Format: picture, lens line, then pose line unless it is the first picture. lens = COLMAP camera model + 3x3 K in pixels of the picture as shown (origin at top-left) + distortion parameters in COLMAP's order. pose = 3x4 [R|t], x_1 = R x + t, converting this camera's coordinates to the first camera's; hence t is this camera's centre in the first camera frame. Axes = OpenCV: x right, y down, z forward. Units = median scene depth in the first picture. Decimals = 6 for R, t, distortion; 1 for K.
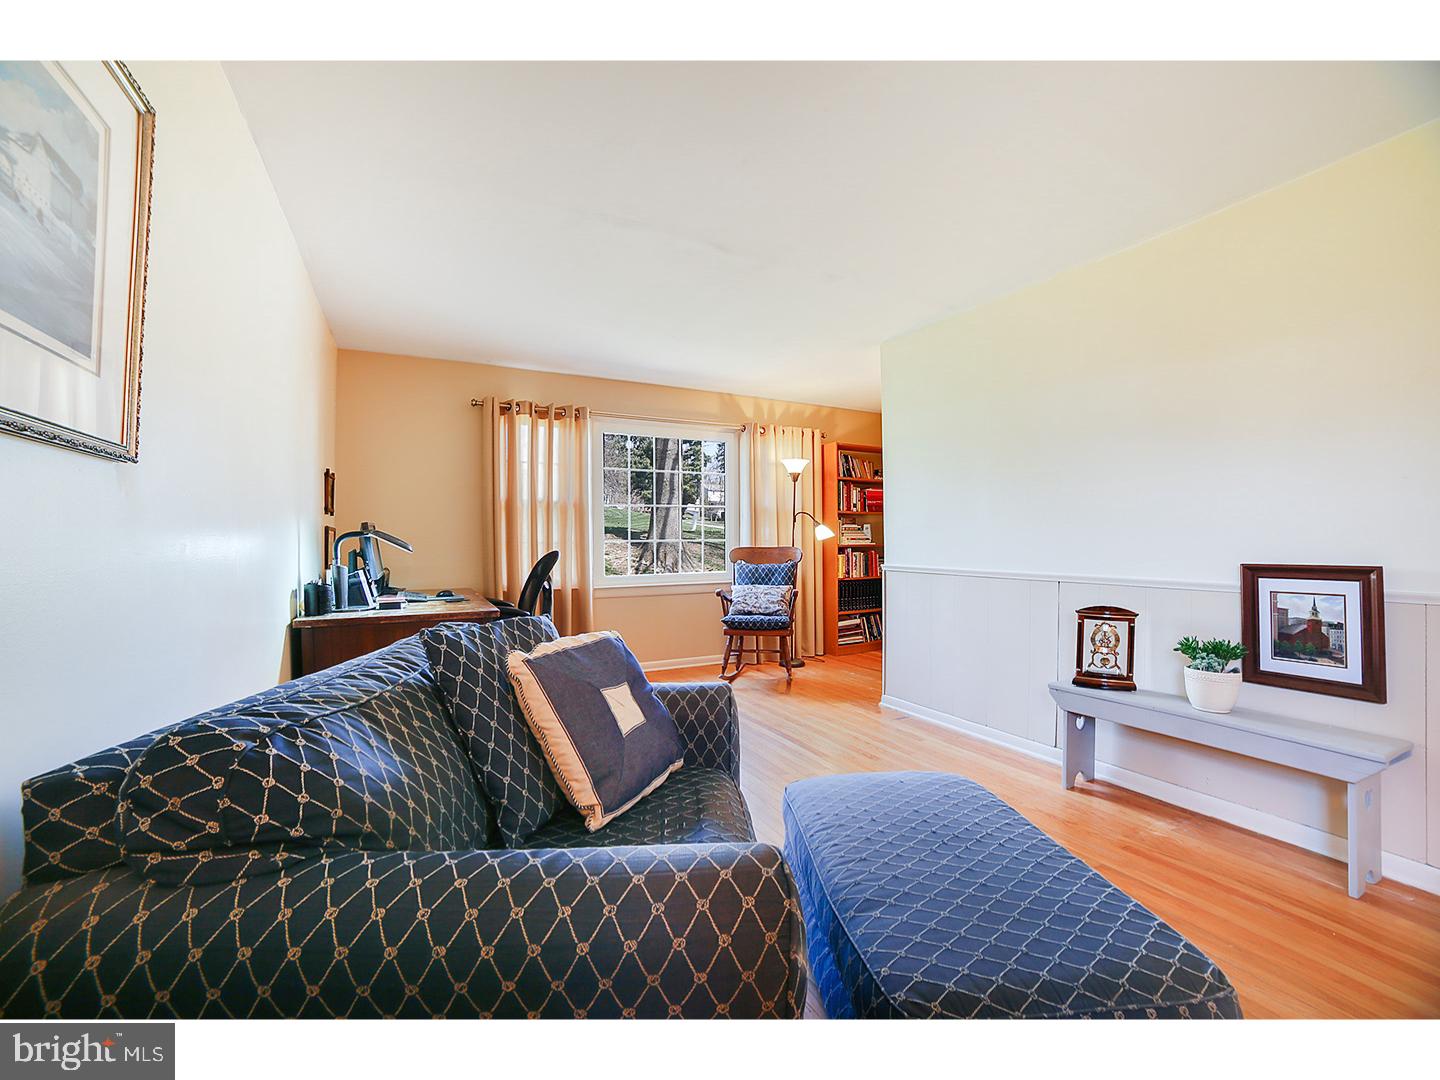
lens RADIAL K [[598.2, 0, 709.8], [0, 598.2, 546.6], [0, 0, 1]] dist [-0.103186, 0.033460]
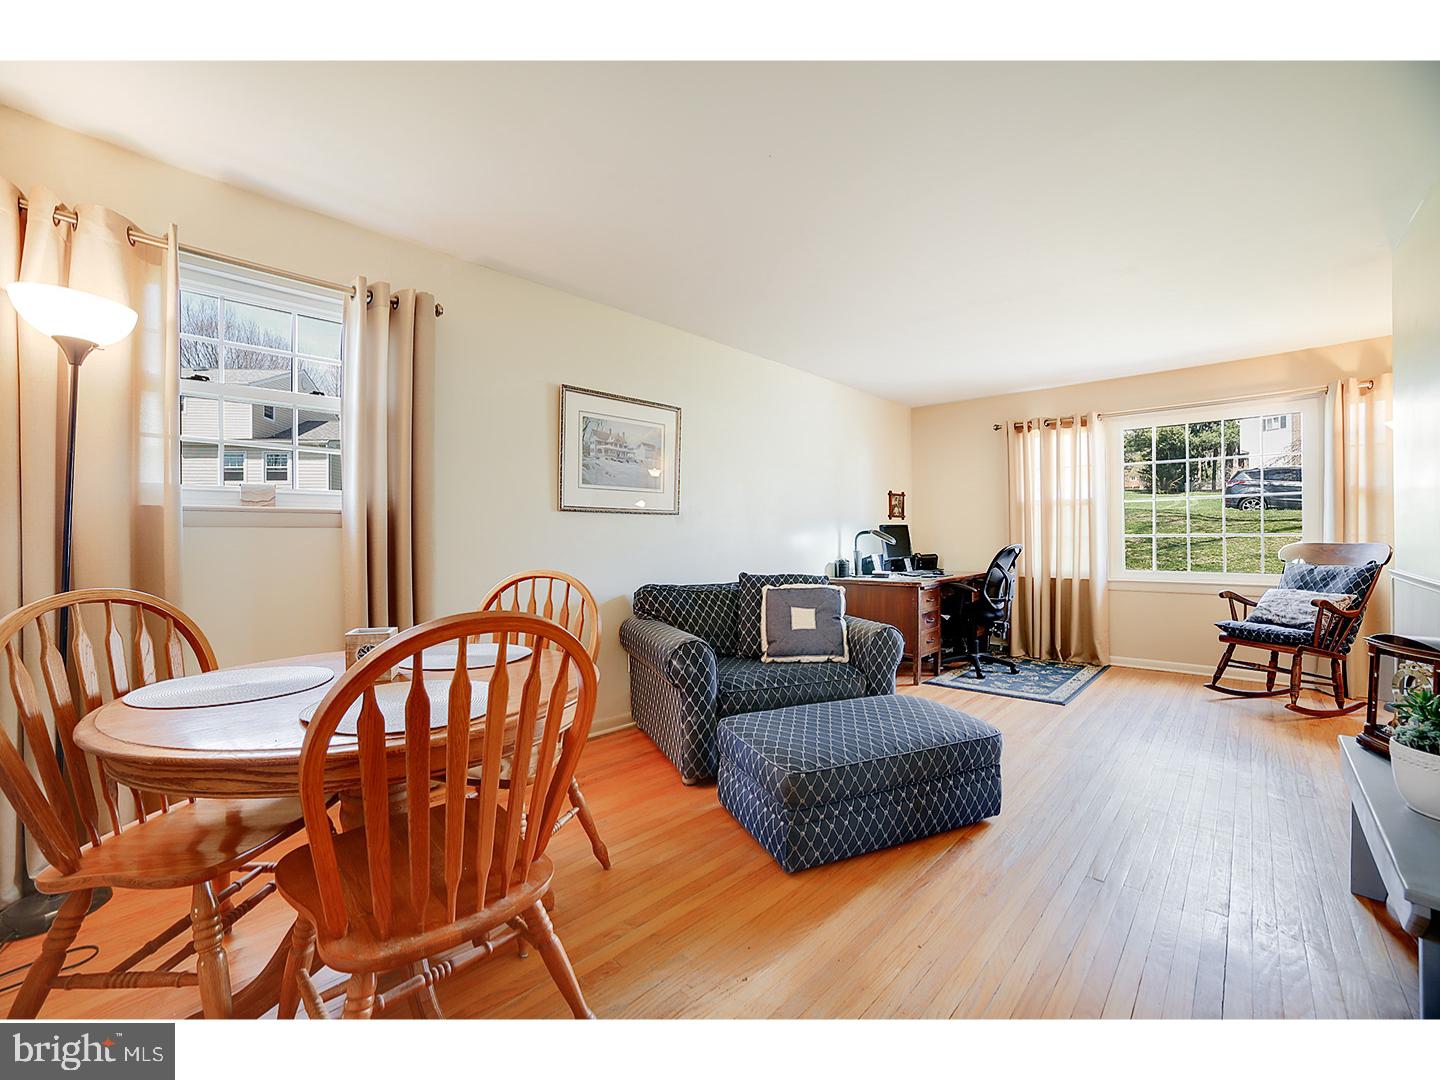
lens RADIAL K [[598.2, 0, 709.8], [0, 598.2, 546.6], [0, 0, 1]] dist [-0.103186, 0.033460]
pose [[0.306251, 0.017712, -0.951786, 0.574515], [-0.002079, 0.999837, 0.017937, -0.006576], [0.951948, -0.003514, 0.306238, 0.015079]]
